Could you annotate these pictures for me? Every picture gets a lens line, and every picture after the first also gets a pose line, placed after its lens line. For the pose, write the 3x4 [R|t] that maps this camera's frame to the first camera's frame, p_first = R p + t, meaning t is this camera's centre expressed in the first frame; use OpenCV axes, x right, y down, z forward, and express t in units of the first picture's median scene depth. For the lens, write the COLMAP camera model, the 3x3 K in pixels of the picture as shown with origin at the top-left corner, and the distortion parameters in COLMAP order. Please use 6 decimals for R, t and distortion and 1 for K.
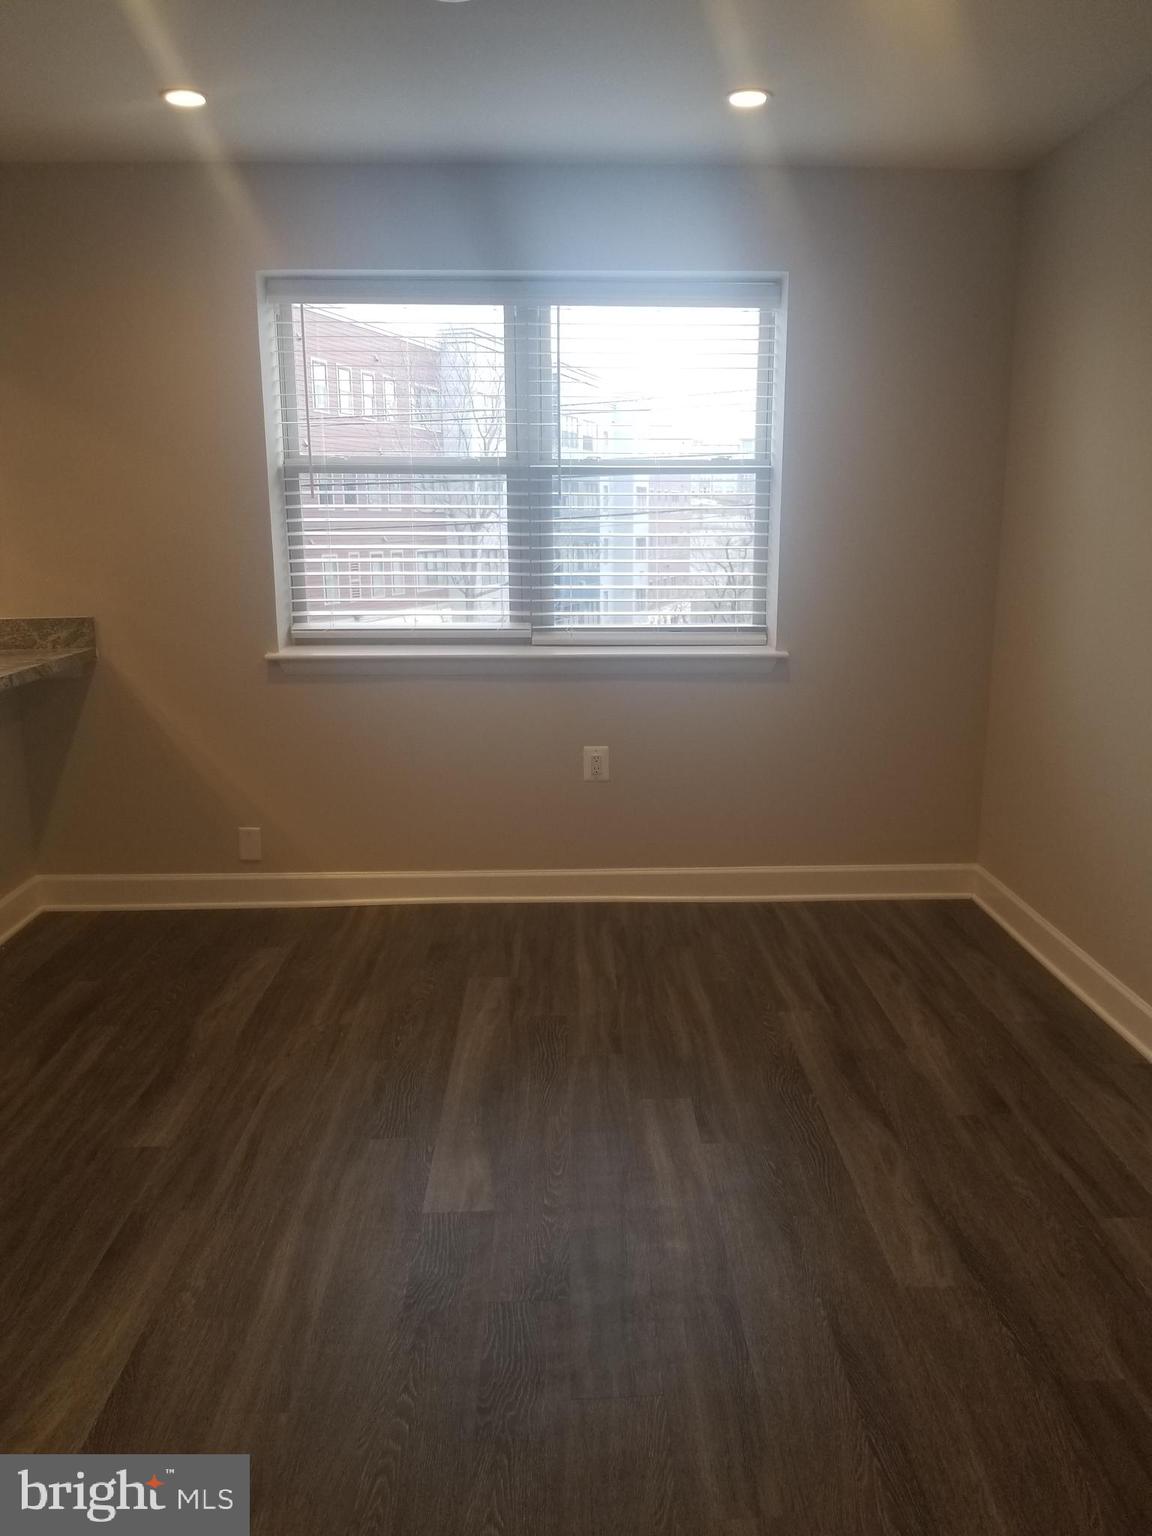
lens RADIAL K [[1194.1, 0, 587.7], [0, 1194.1, 777.6], [0, 0, 1]] dist [0.051788, -0.074643]
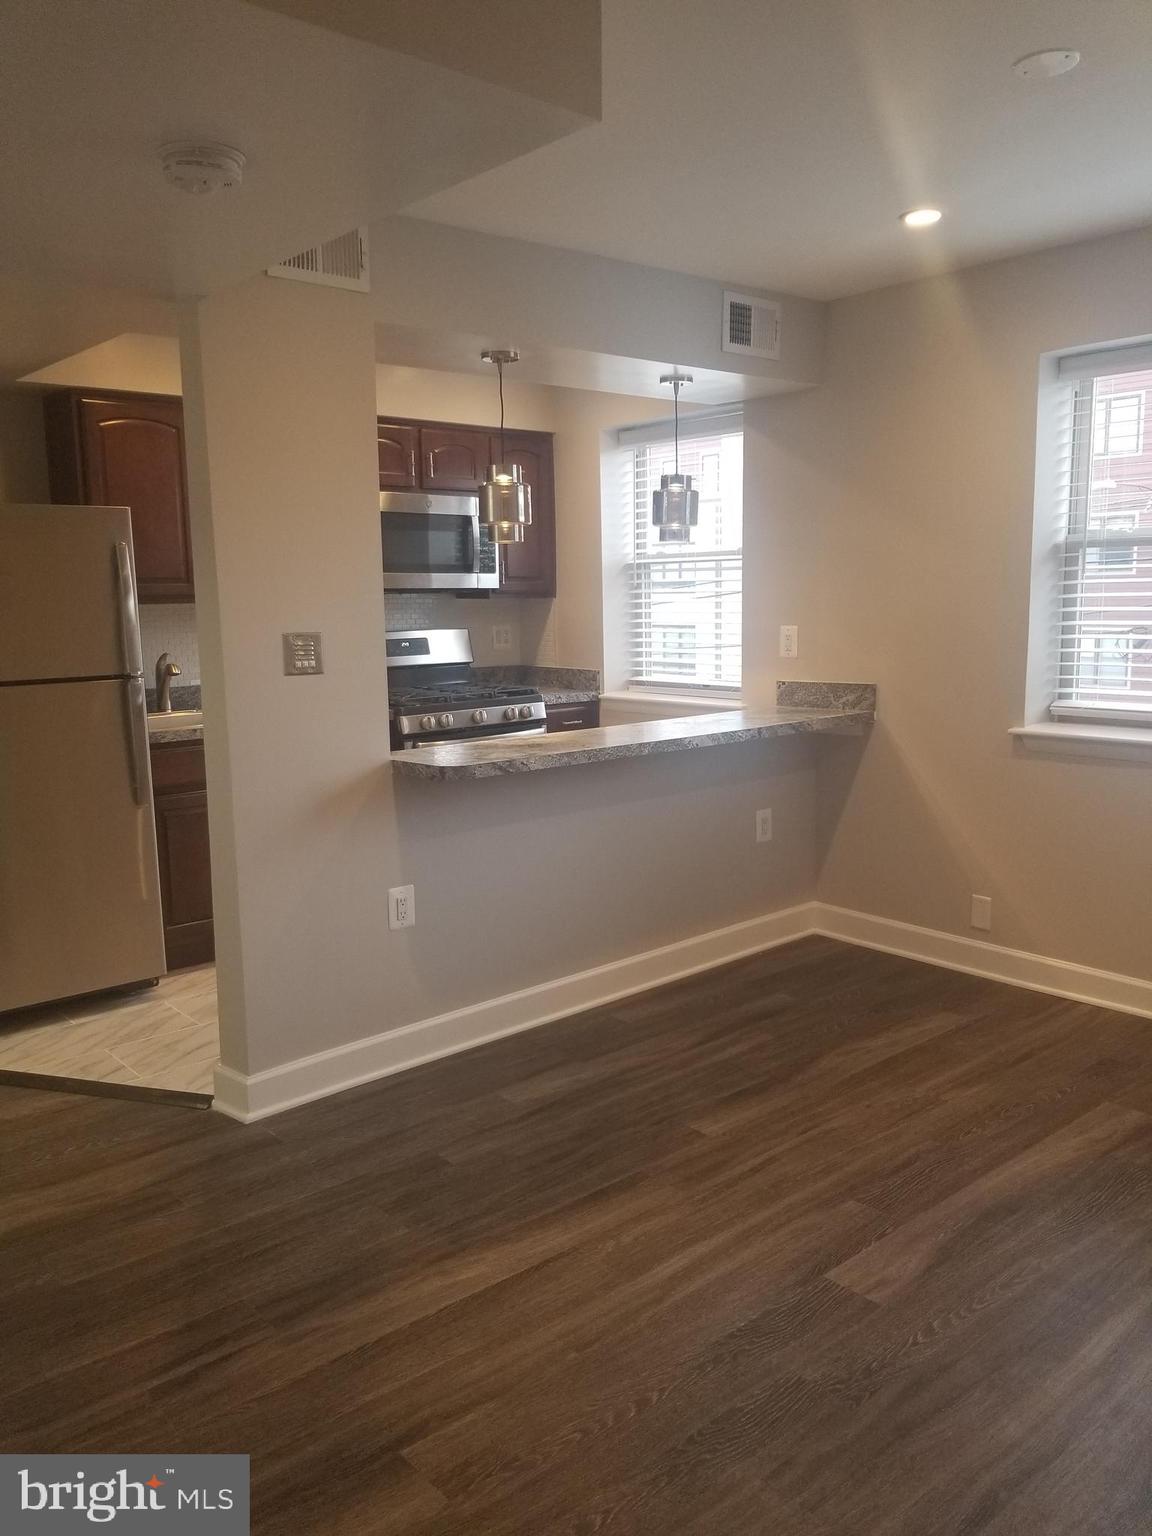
lens RADIAL K [[1194.1, 0, 599.4], [0, 1194.1, 790.1], [0, 0, 1]] dist [0.051788, -0.074643]
pose [[0.634698, 0.121341, -0.763174, 0.330425], [-0.151380, 0.987983, 0.031189, -0.035487], [0.757788, 0.095734, 0.645440, 0.104970]]
